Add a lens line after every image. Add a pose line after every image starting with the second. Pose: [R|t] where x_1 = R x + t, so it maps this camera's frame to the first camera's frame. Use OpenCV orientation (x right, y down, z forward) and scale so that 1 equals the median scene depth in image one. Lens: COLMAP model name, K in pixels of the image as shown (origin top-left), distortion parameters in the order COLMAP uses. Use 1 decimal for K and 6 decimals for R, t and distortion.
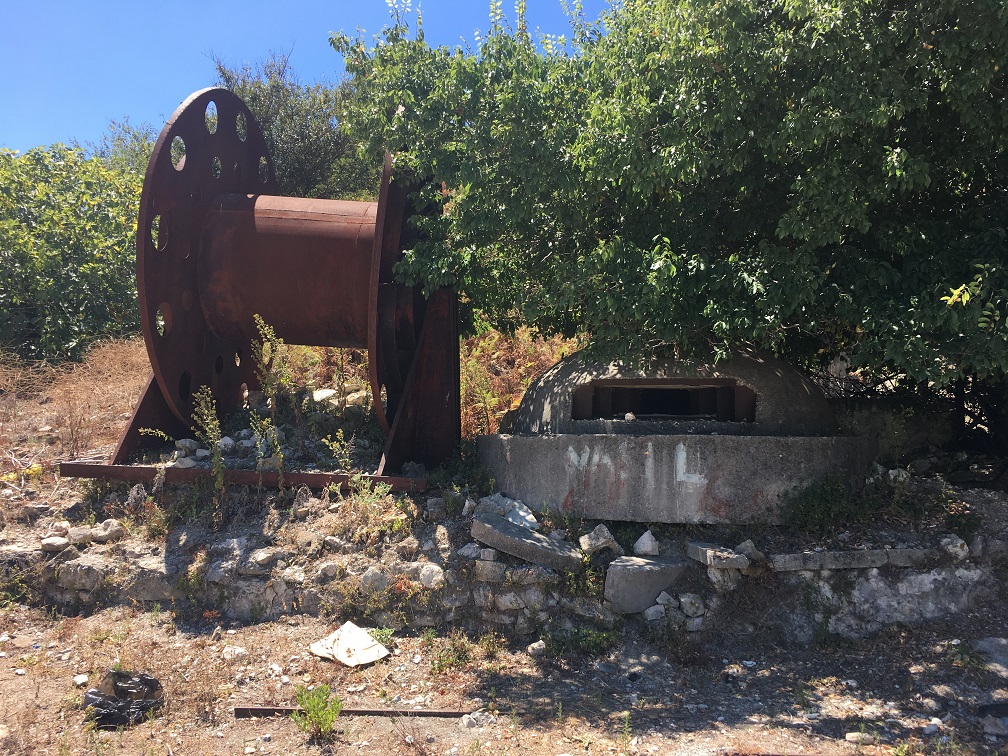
lens RADIAL K [[847.7, 0, 504.0], [0, 847.7, 378.0], [0, 0, 1]] dist [0.072733, -0.084782]
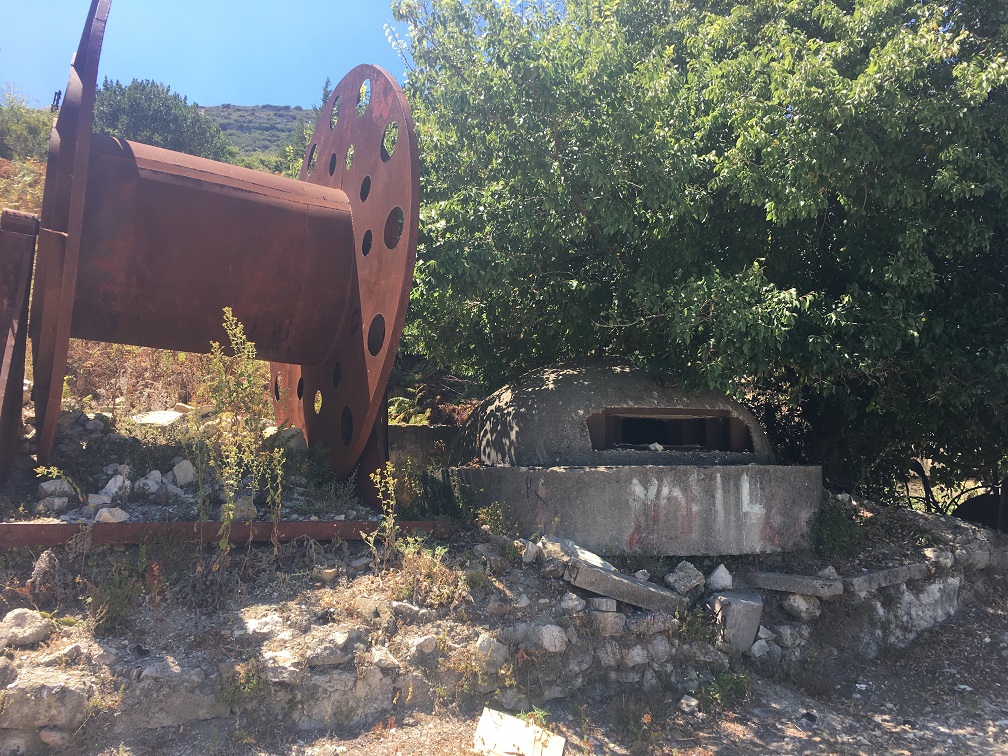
lens RADIAL K [[847.7, 0, 504.0], [0, 847.7, 378.0], [0, 0, 1]] dist [0.072733, -0.084782]
pose [[0.844247, 0.042861, 0.534238, -0.571783], [-0.024580, 0.998845, -0.041292, 0.012502], [-0.535391, 0.021729, 0.844325, 0.301406]]
